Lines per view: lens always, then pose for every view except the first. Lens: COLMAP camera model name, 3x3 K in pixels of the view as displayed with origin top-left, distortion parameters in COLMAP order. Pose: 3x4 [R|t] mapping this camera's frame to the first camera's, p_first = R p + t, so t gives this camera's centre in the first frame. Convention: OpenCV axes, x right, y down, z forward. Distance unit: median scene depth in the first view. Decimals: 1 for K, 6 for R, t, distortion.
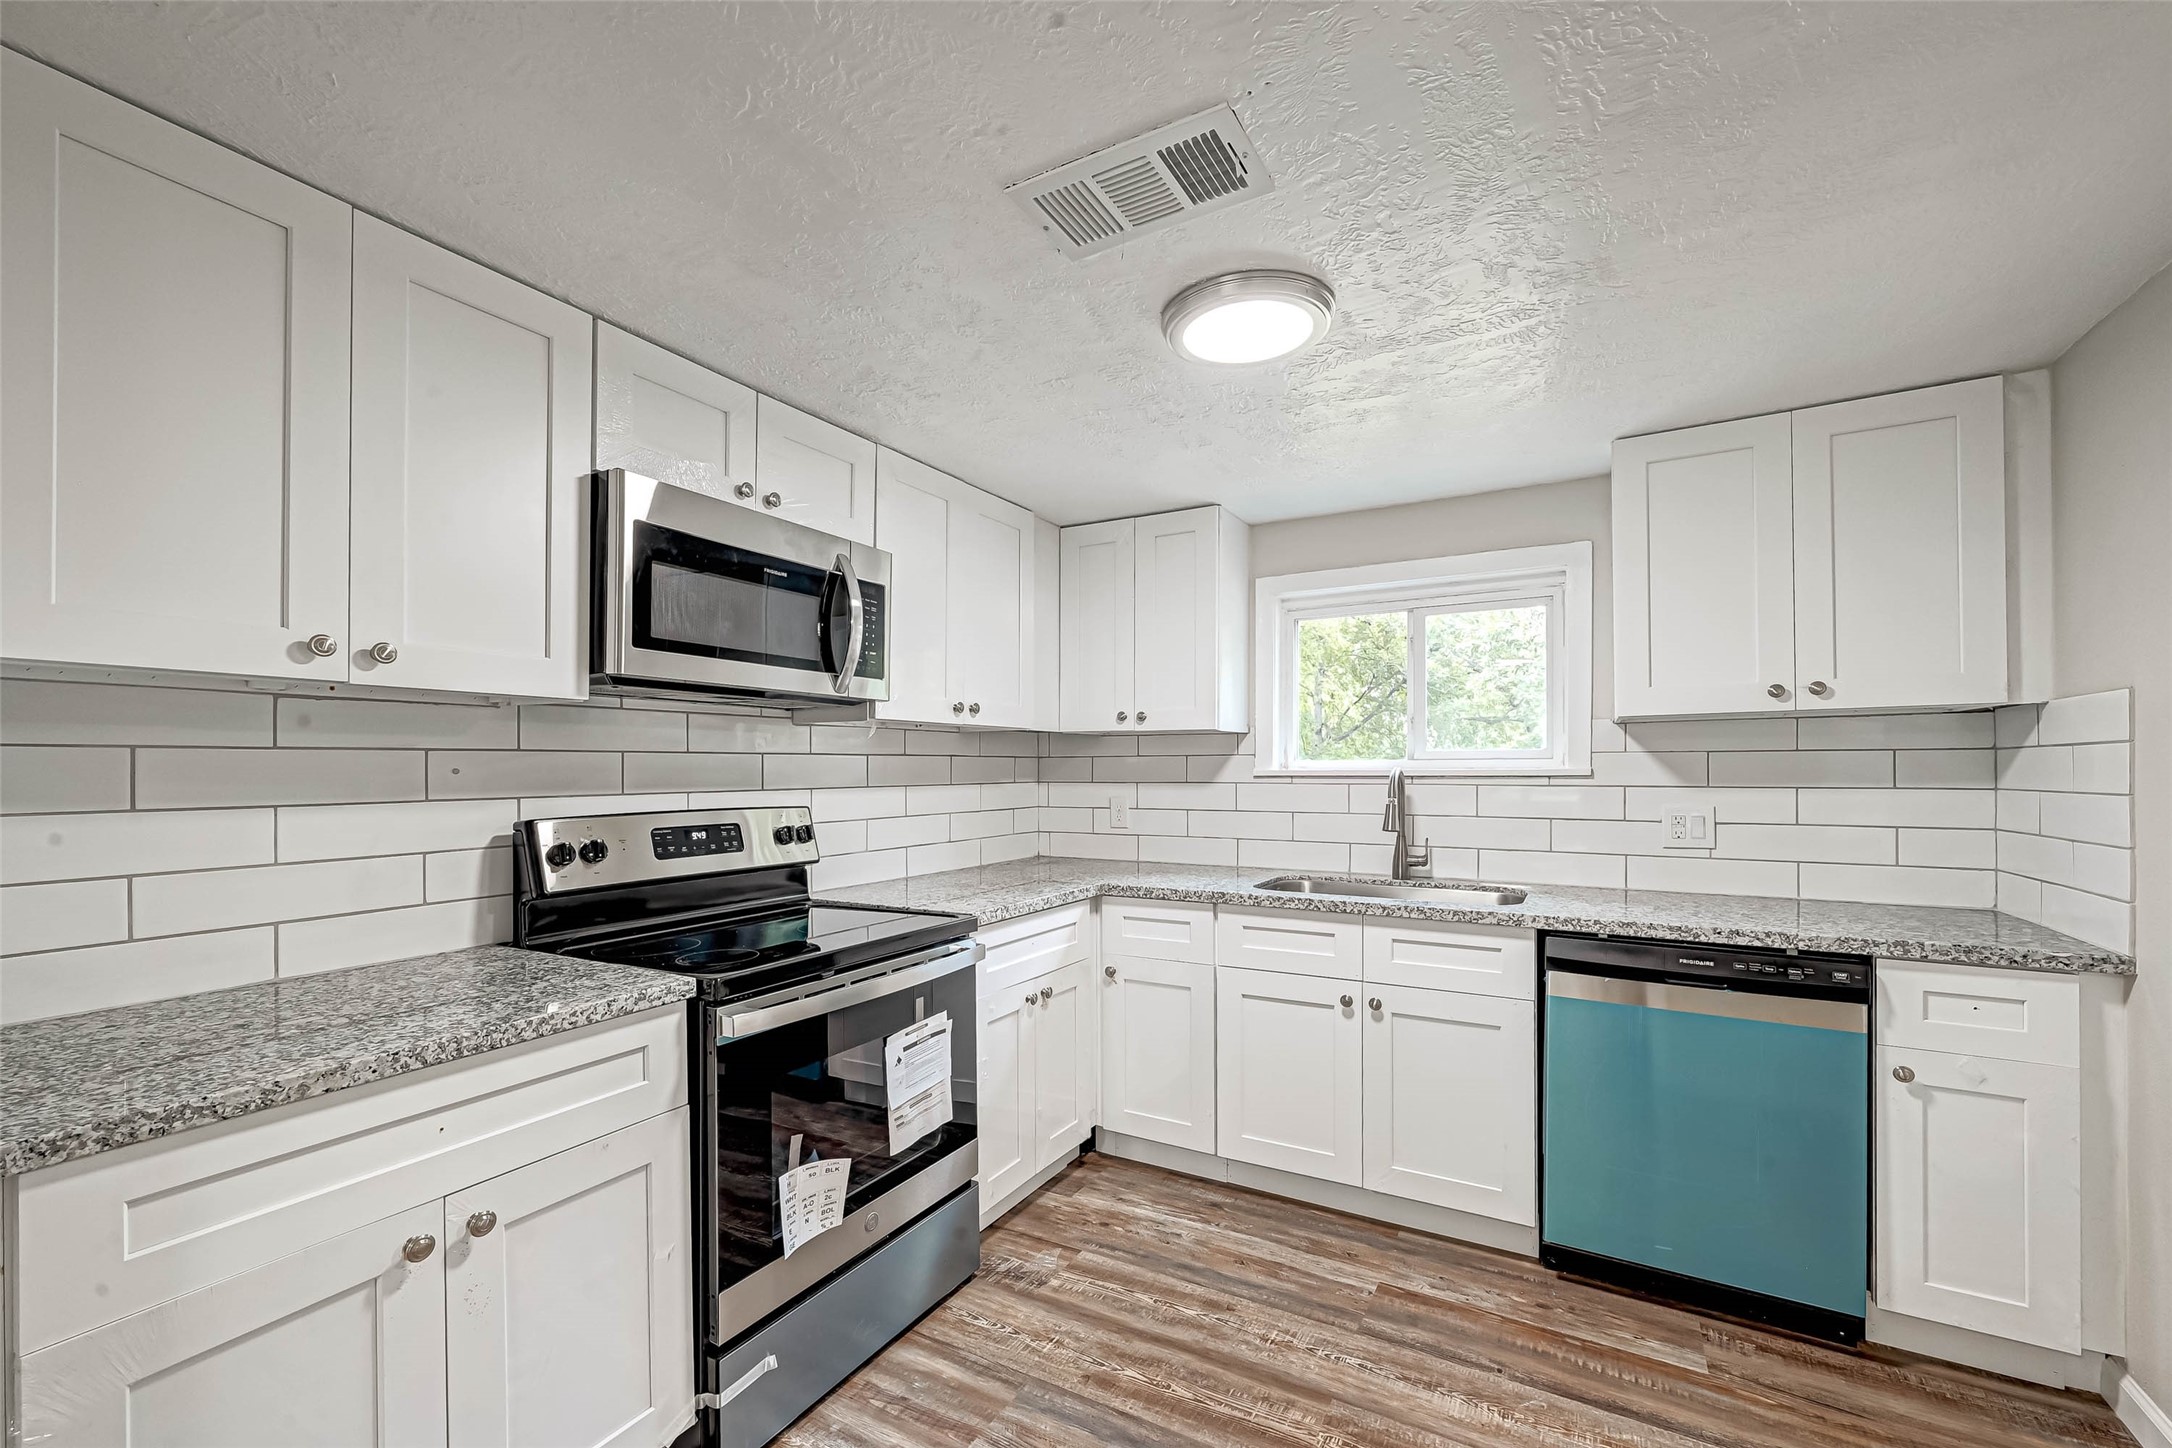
lens RADIAL K [[890.6, 0, 1102.6], [0, 890.6, 760.3], [0, 0, 1]] dist [-0.001057, 0.000825]
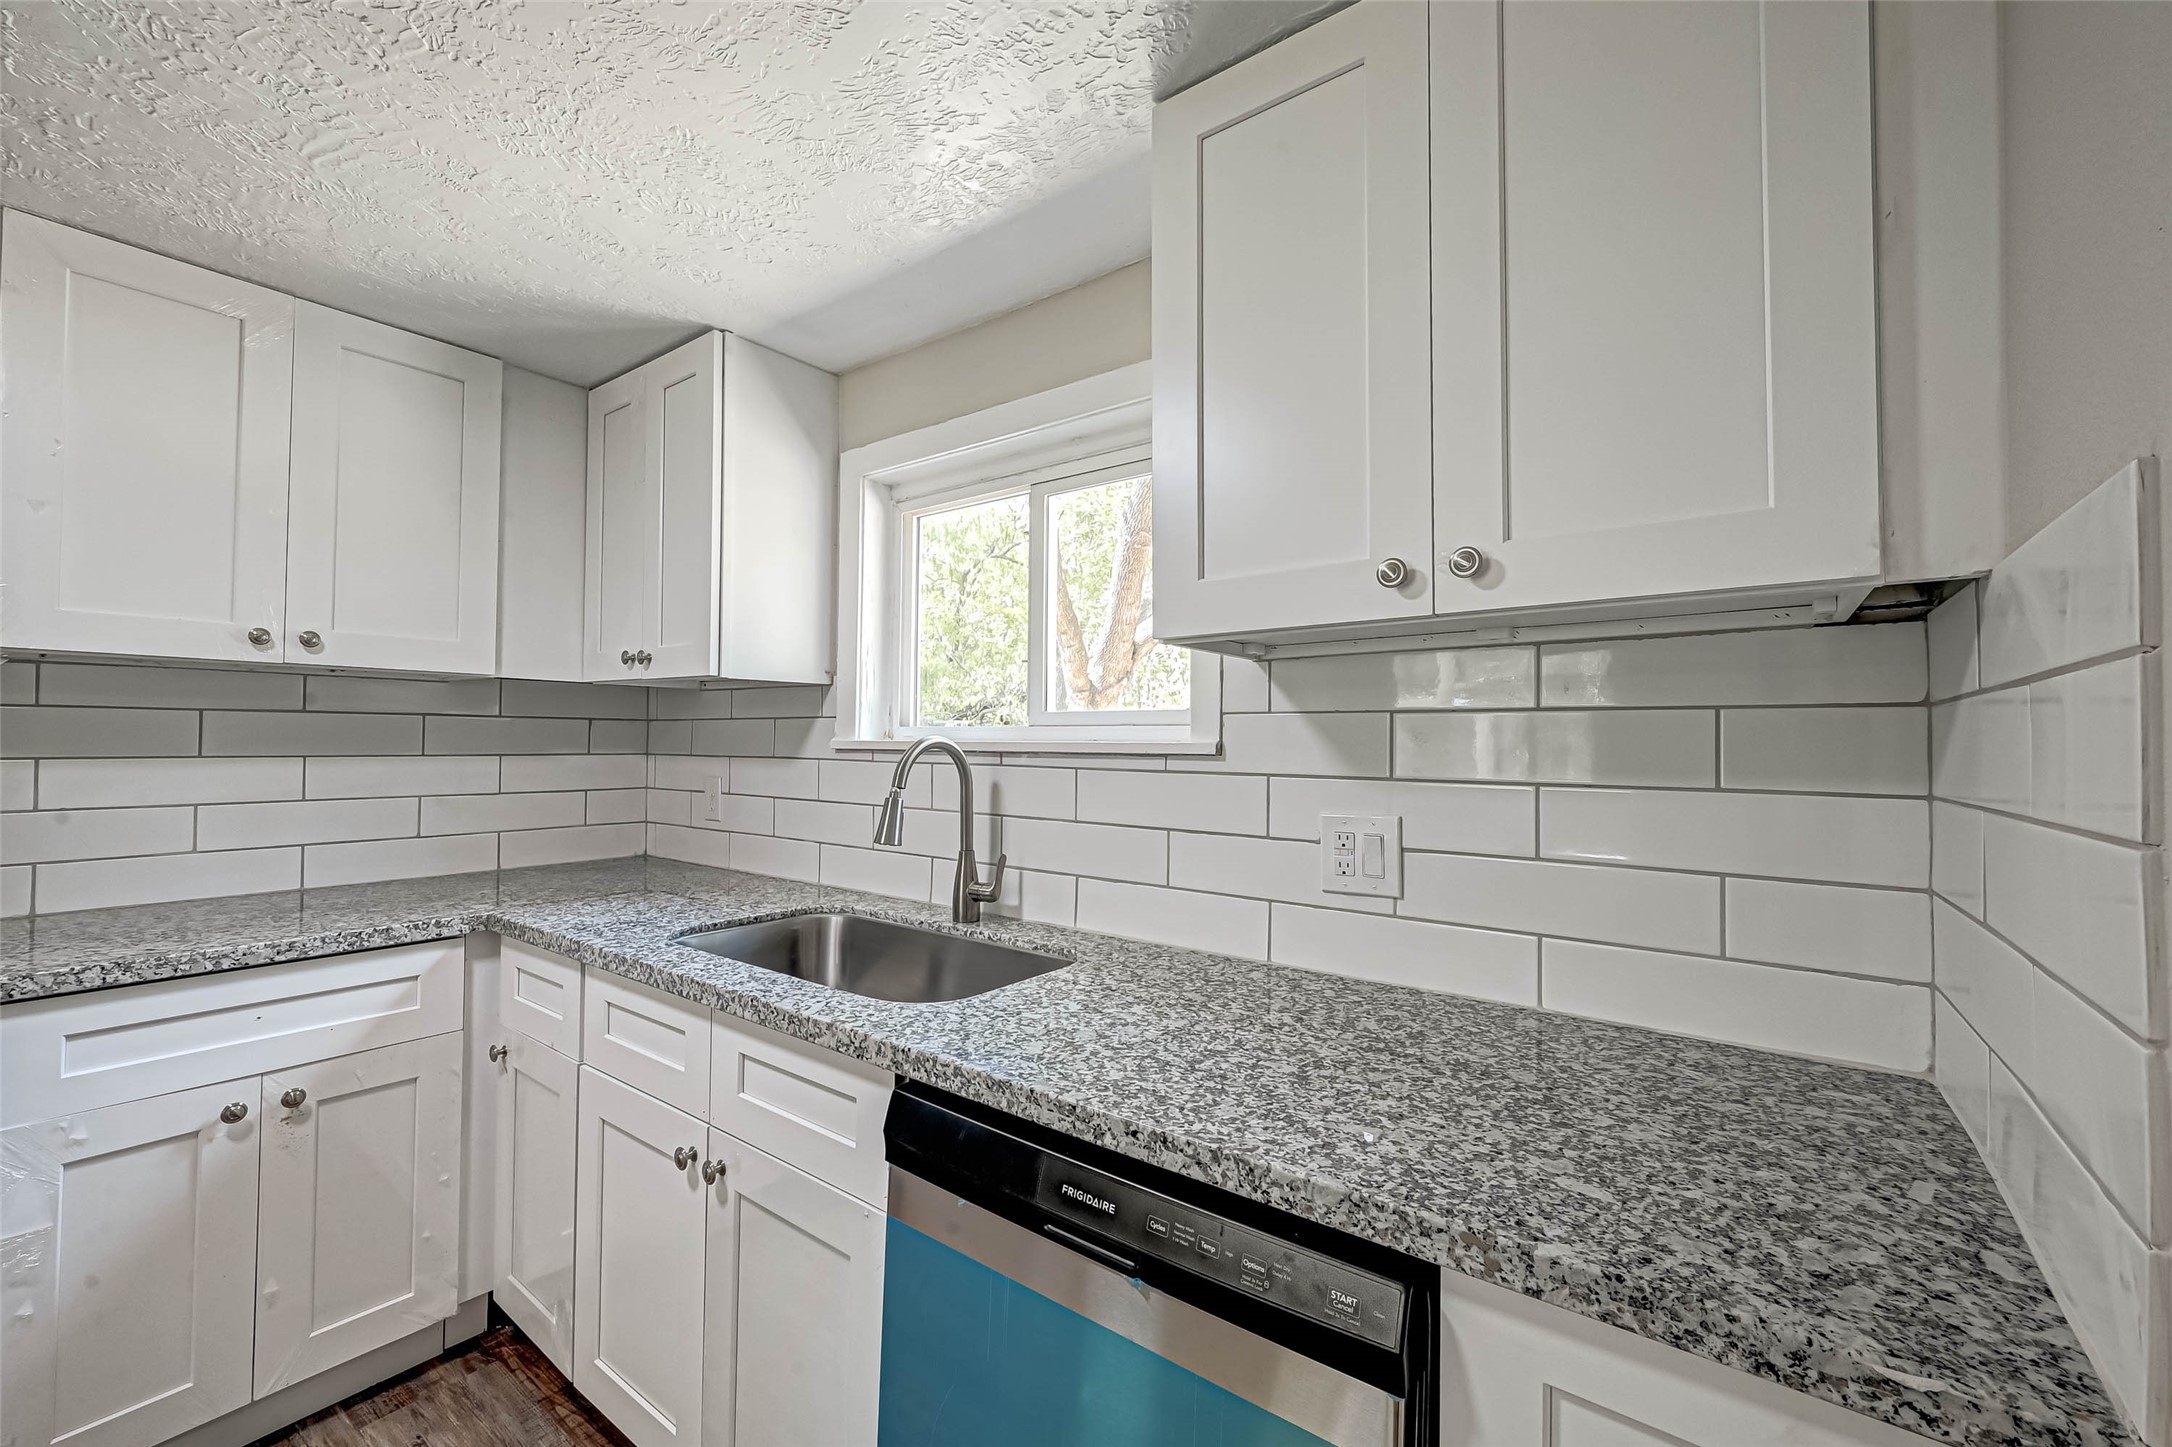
lens RADIAL K [[890.6, 0, 1115.5], [0, 890.6, 729.6], [0, 0, 1]] dist [-0.001057, 0.000825]
pose [[0.992312, 0.008241, -0.123484, 0.783887], [-0.008589, 0.999960, -0.002292, 0.004697], [0.123460, 0.003335, 0.992344, 0.621298]]
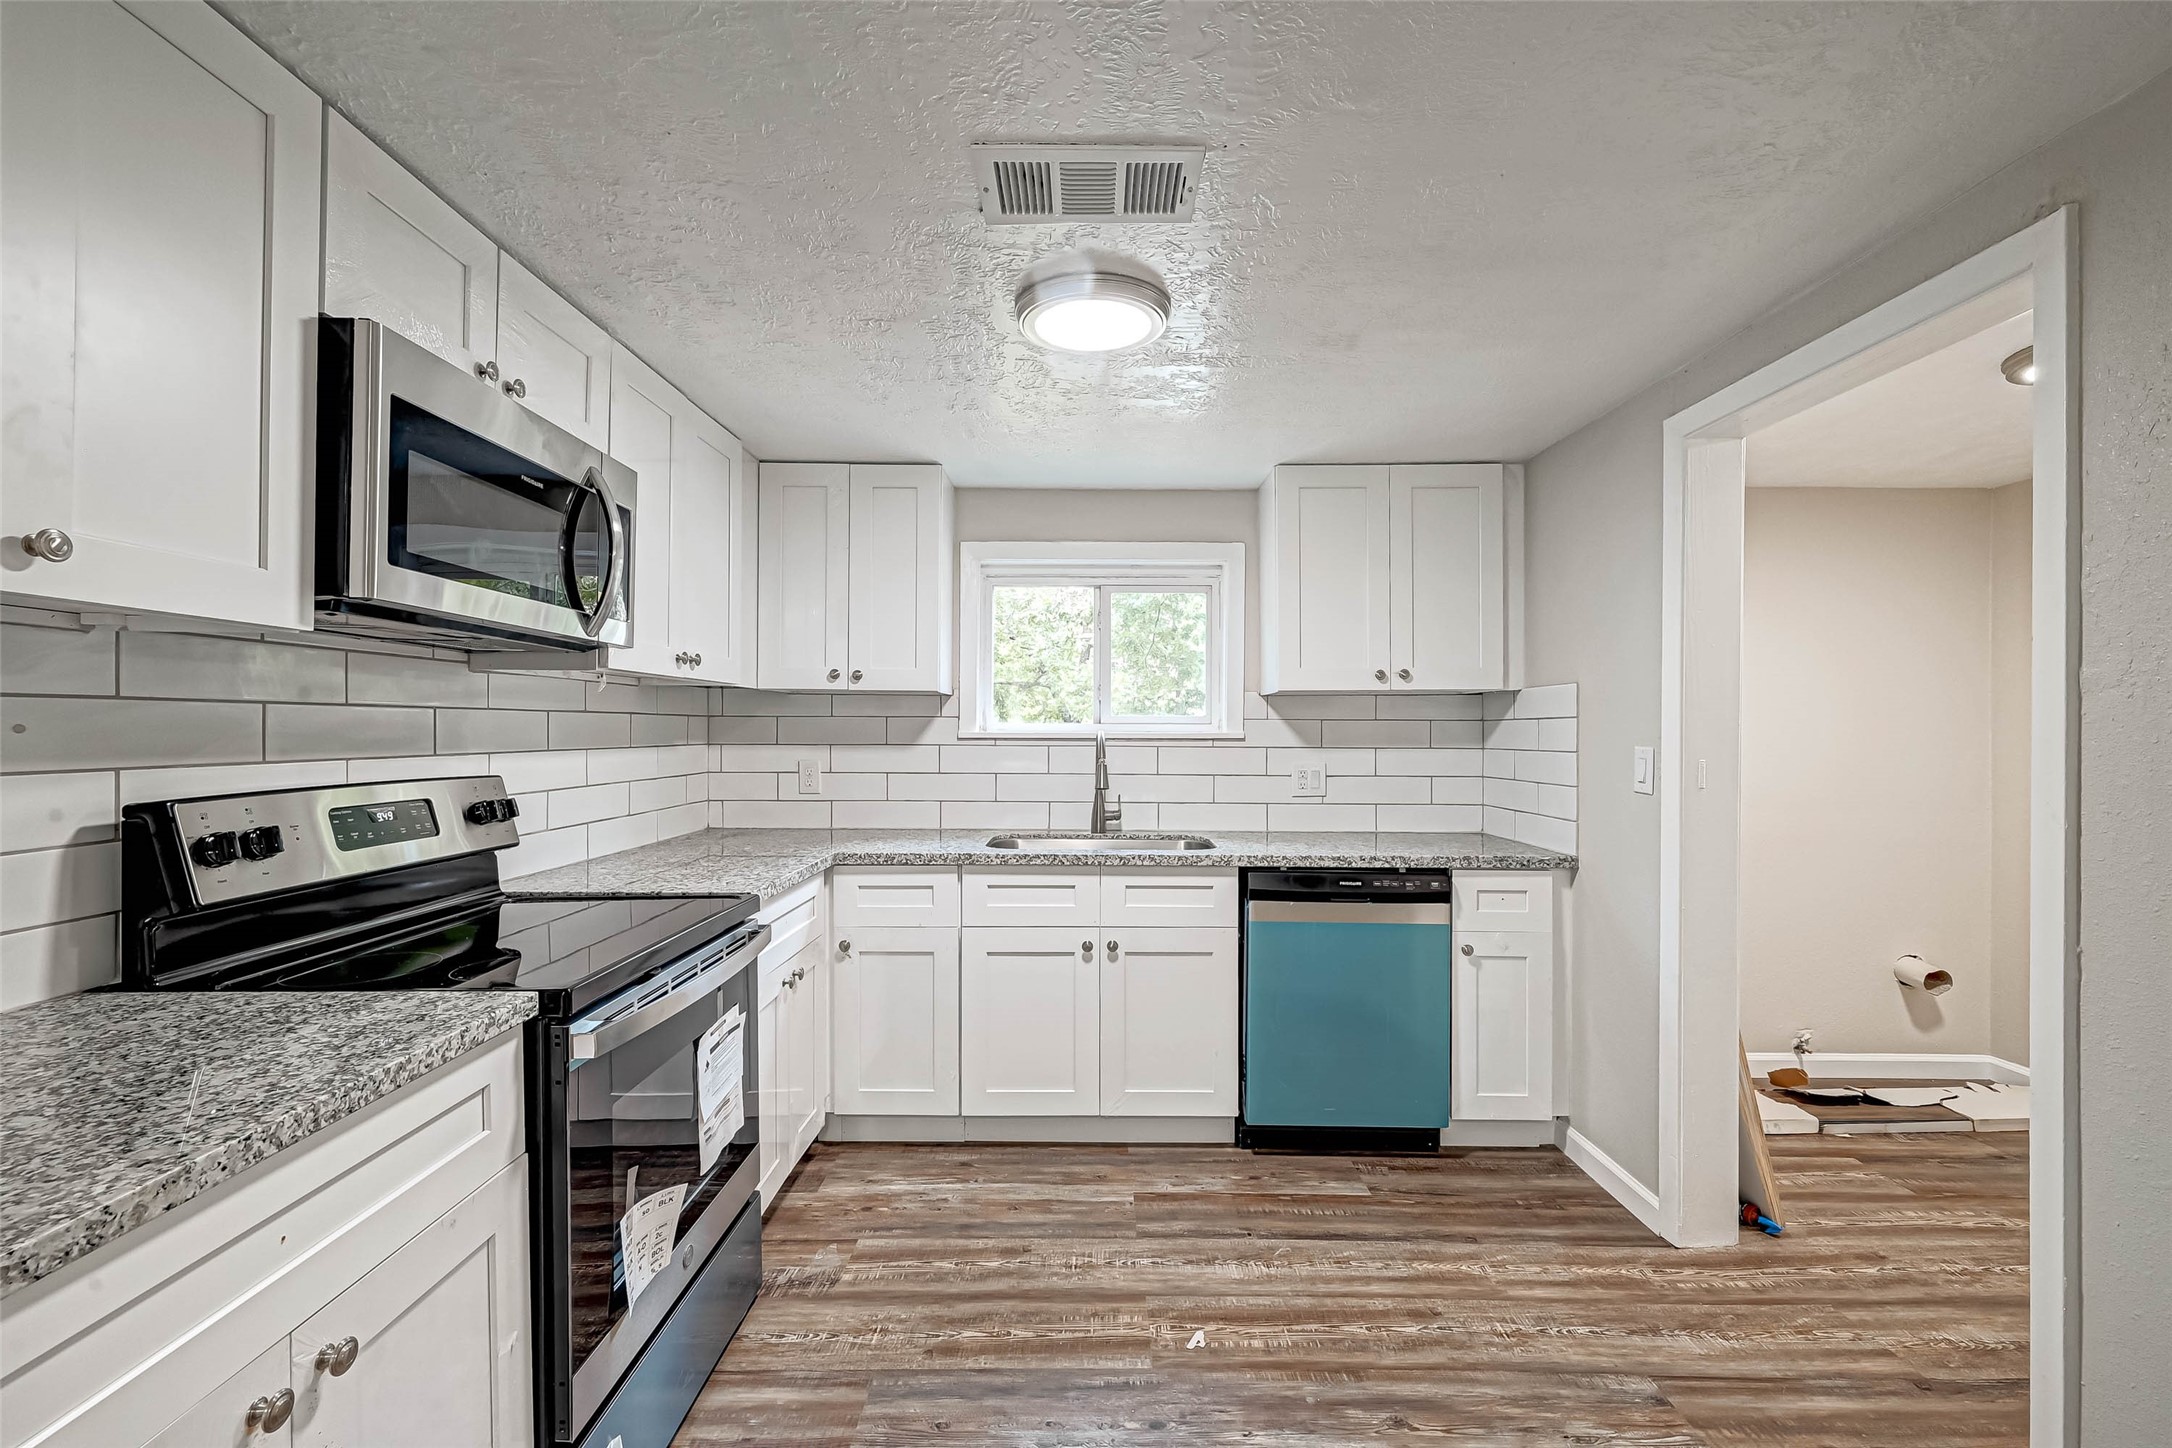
lens RADIAL K [[890.6, 0, 1172.7], [0, 890.6, 724.6], [0, 0, 1]] dist [-0.001057, 0.000825]
pose [[0.862332, 0.010723, 0.506230, -0.221032], [-0.012059, 0.999927, -0.000637, -0.000011], [-0.506200, -0.005555, 0.862398, 0.017508]]
